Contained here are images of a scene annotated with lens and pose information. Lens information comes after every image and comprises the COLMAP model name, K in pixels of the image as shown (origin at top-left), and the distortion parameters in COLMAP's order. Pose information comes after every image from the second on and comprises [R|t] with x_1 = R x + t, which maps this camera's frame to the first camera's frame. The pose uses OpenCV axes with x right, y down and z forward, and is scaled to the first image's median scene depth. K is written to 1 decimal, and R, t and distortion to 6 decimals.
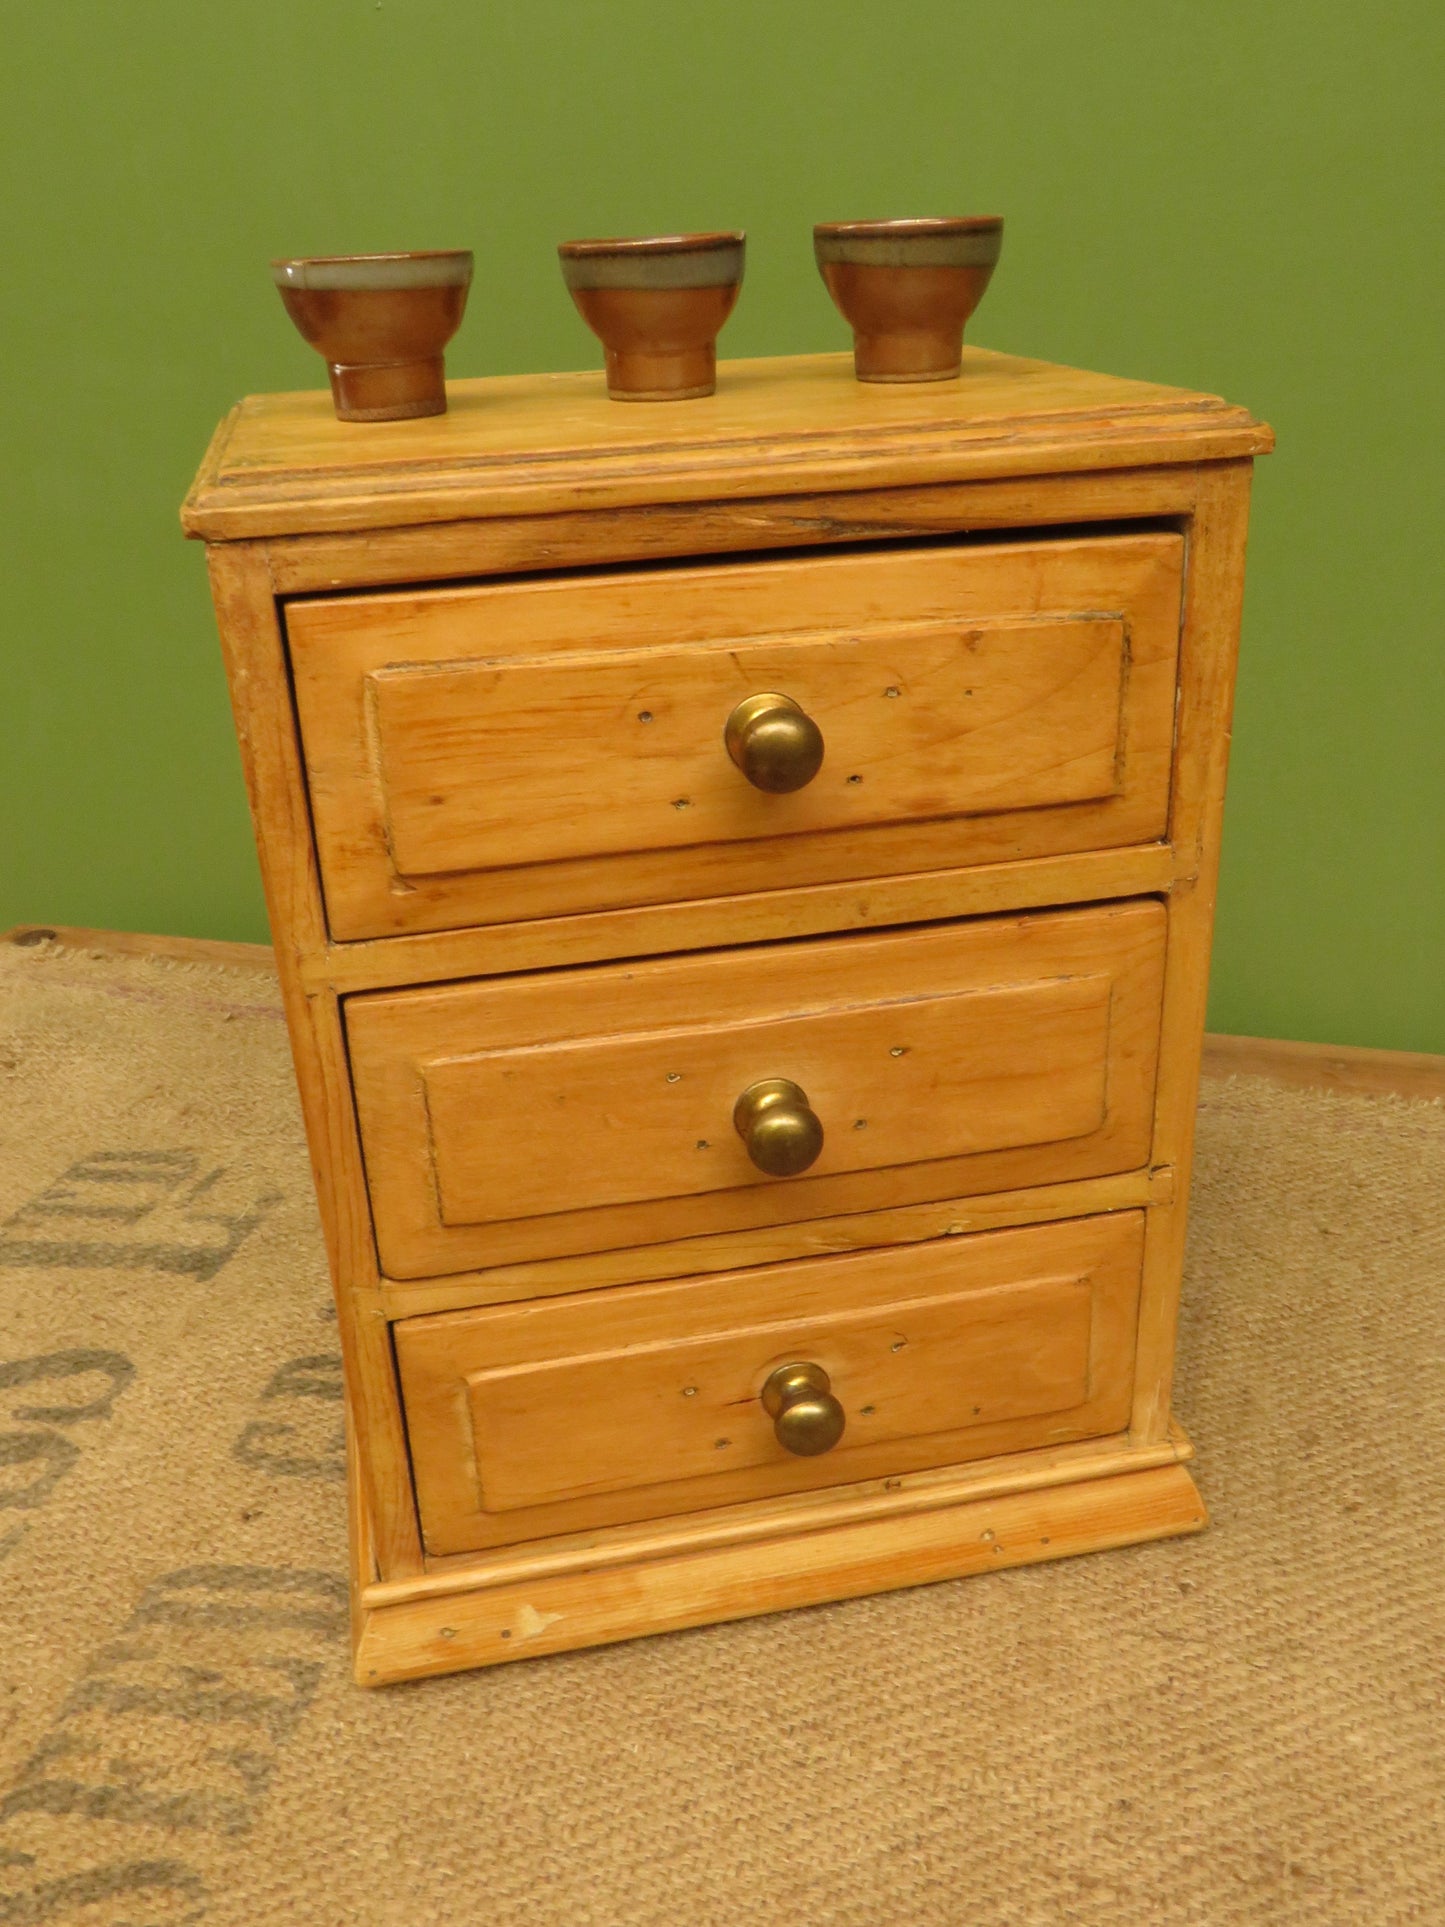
lens RADIAL K [[1631.7, 0, 722.5], [0, 1631.7, 963.5], [0, 0, 1]] dist [-0.062528, 0.006564]
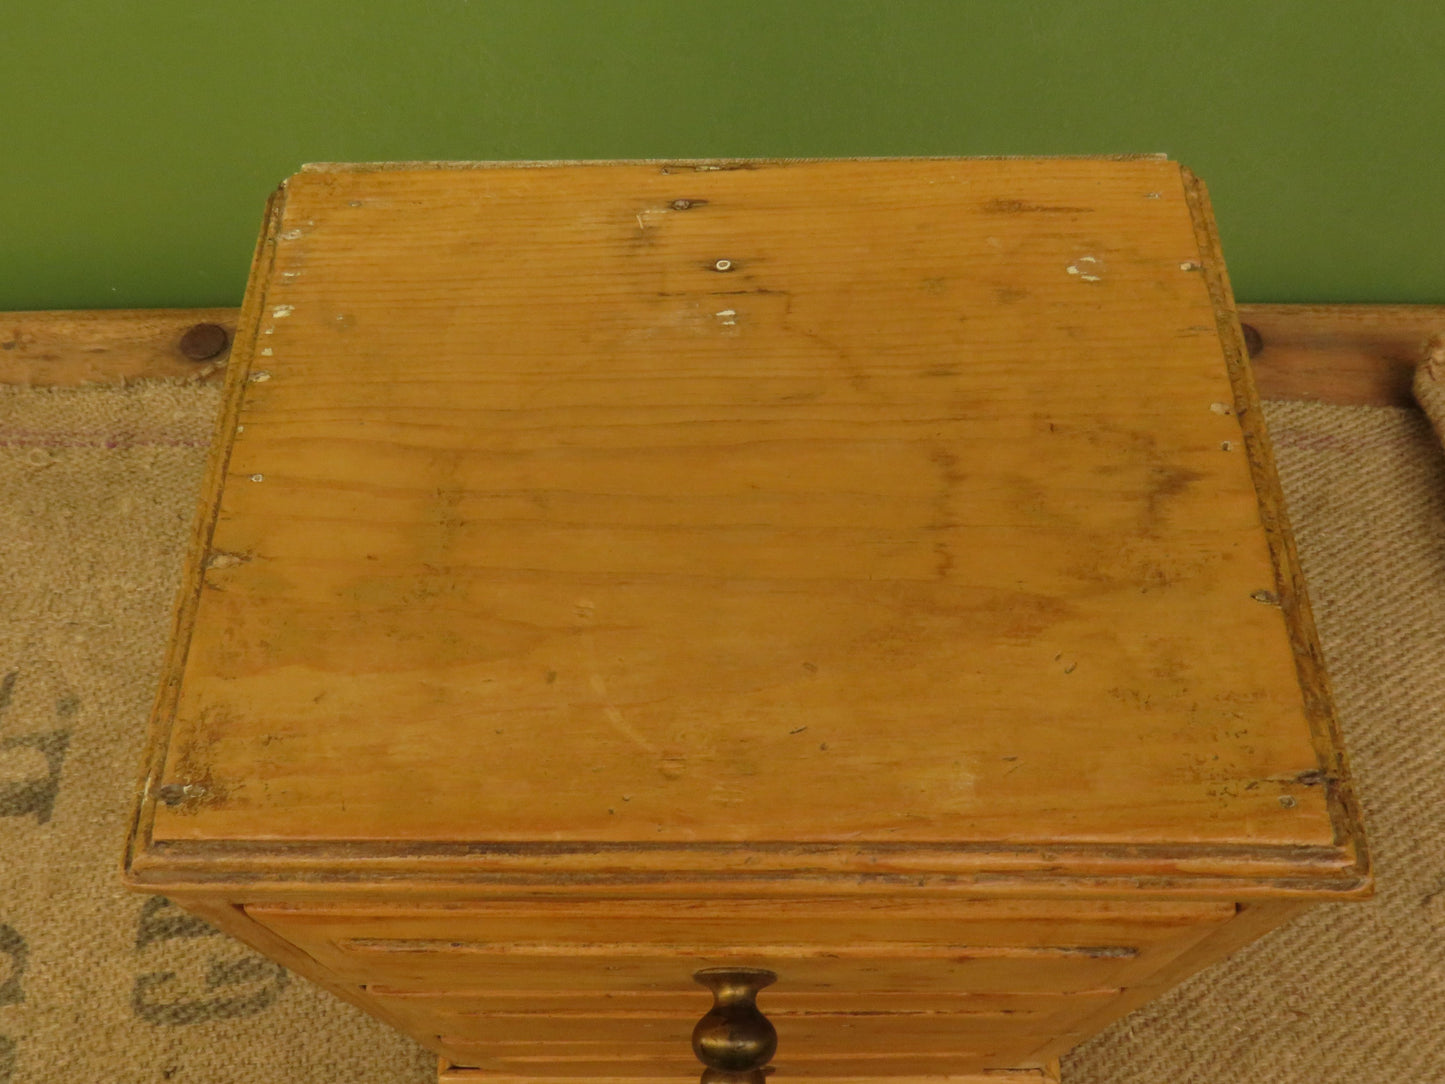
lens RADIAL K [[1243.3, 0, 724.1], [0, 1243.3, 574.7], [0, 0, 1]] dist [-0.040686, -0.008580]
pose [[0.977232, 0.194932, -0.083777, 0.033547], [-0.107110, 0.794091, 0.598287, -0.743571], [0.183153, -0.575692, 0.796890, 0.492701]]
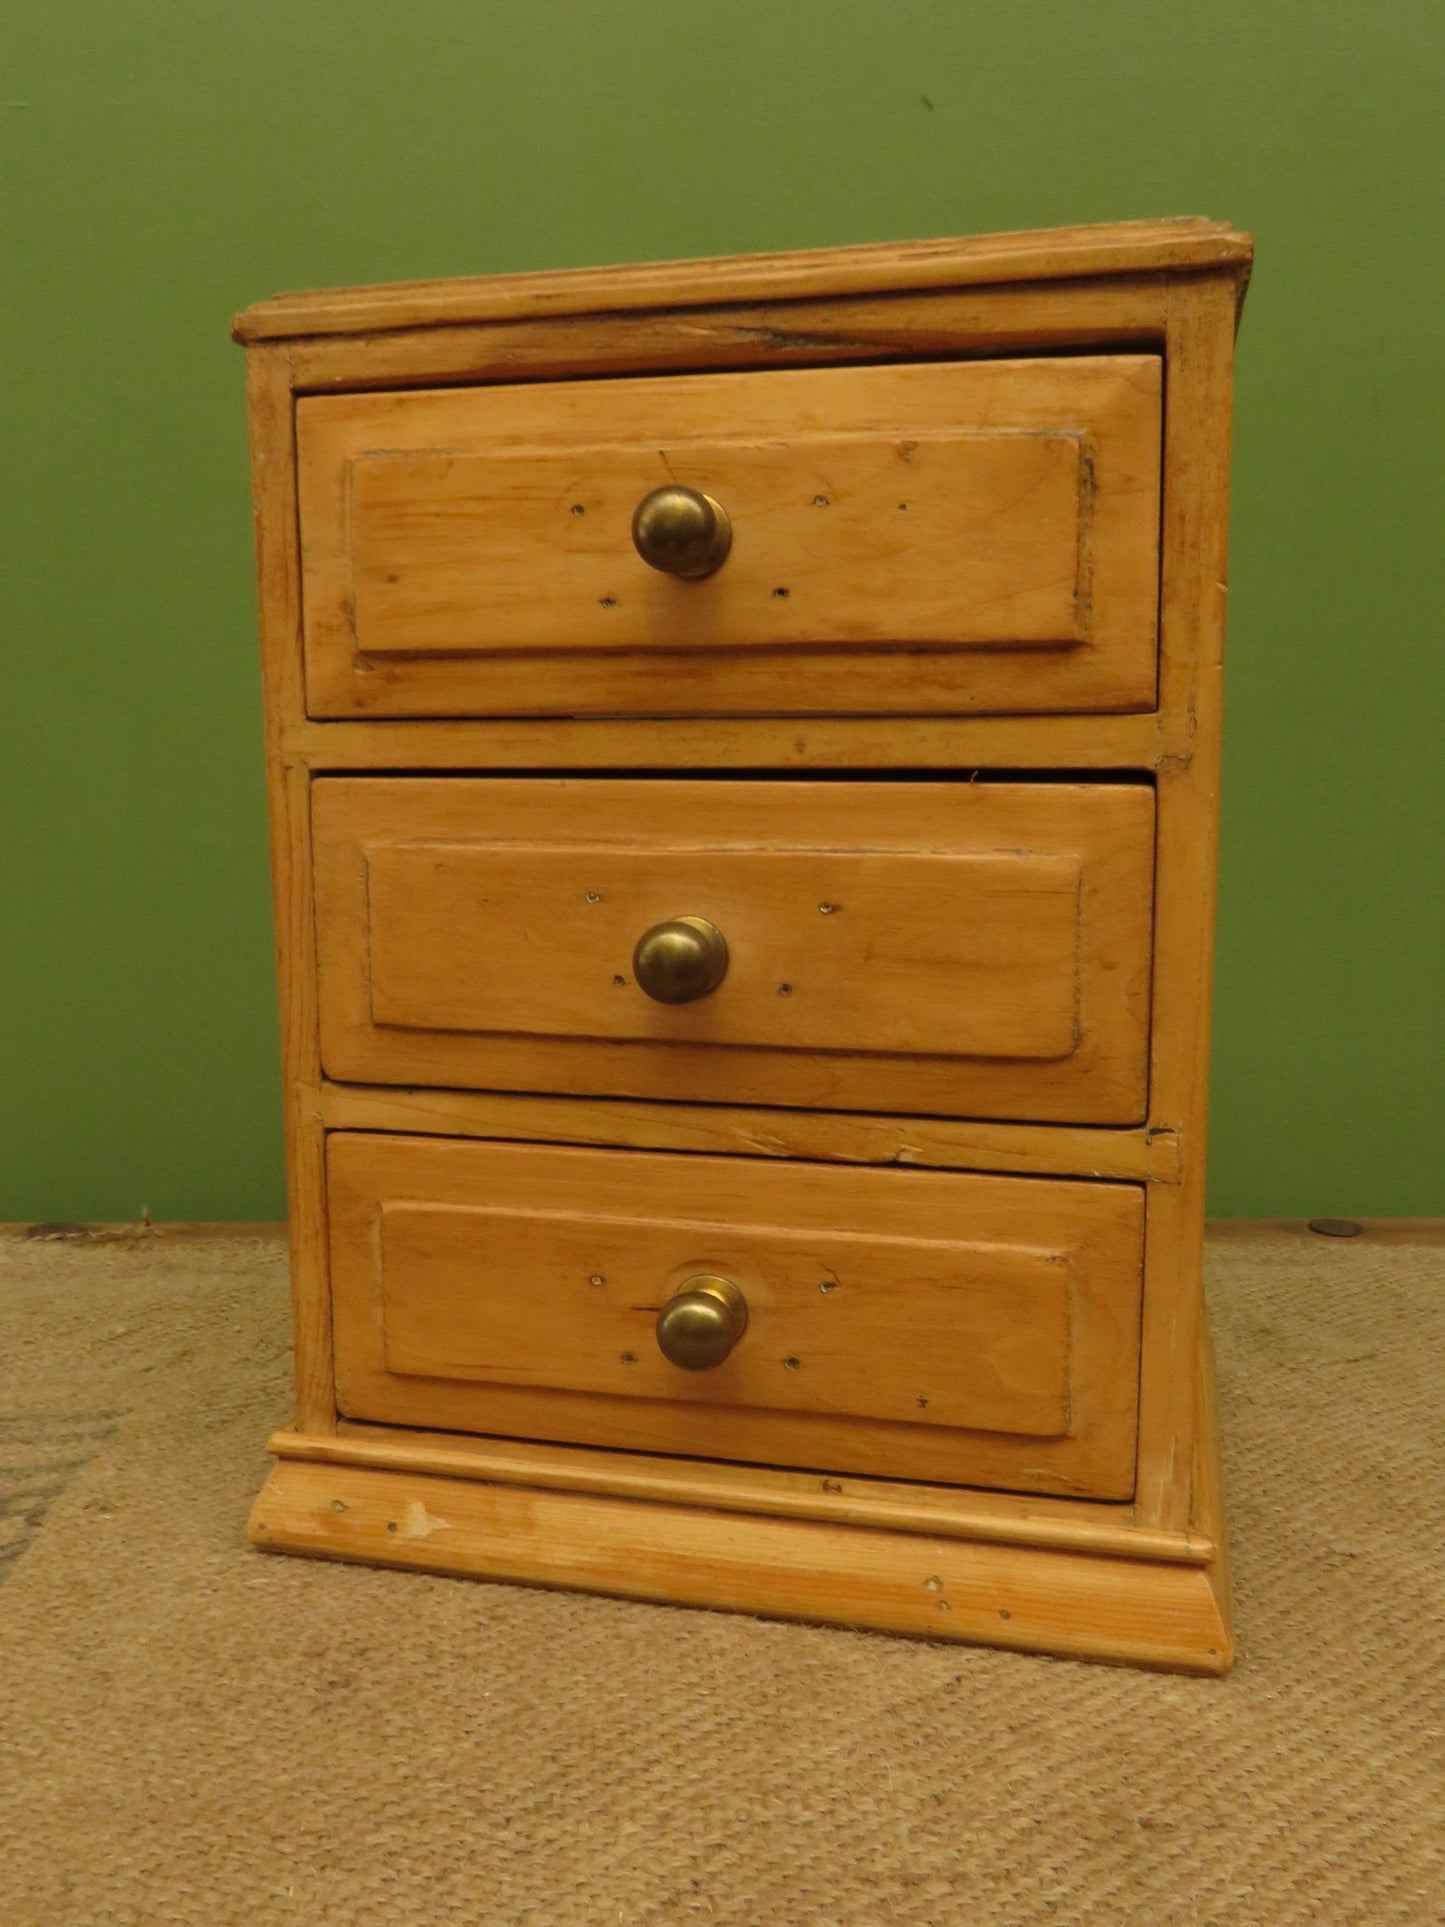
lens RADIAL K [[1646.6, 0, 722.5], [0, 1646.6, 963.5], [0, 0, 1]] dist [-0.054936, -0.010796]
pose [[0.898482, 0.100772, -0.427288, 0.472188], [-0.206741, 0.955741, -0.209324, 0.301070], [0.387283, 0.276412, 0.879550, 0.170300]]
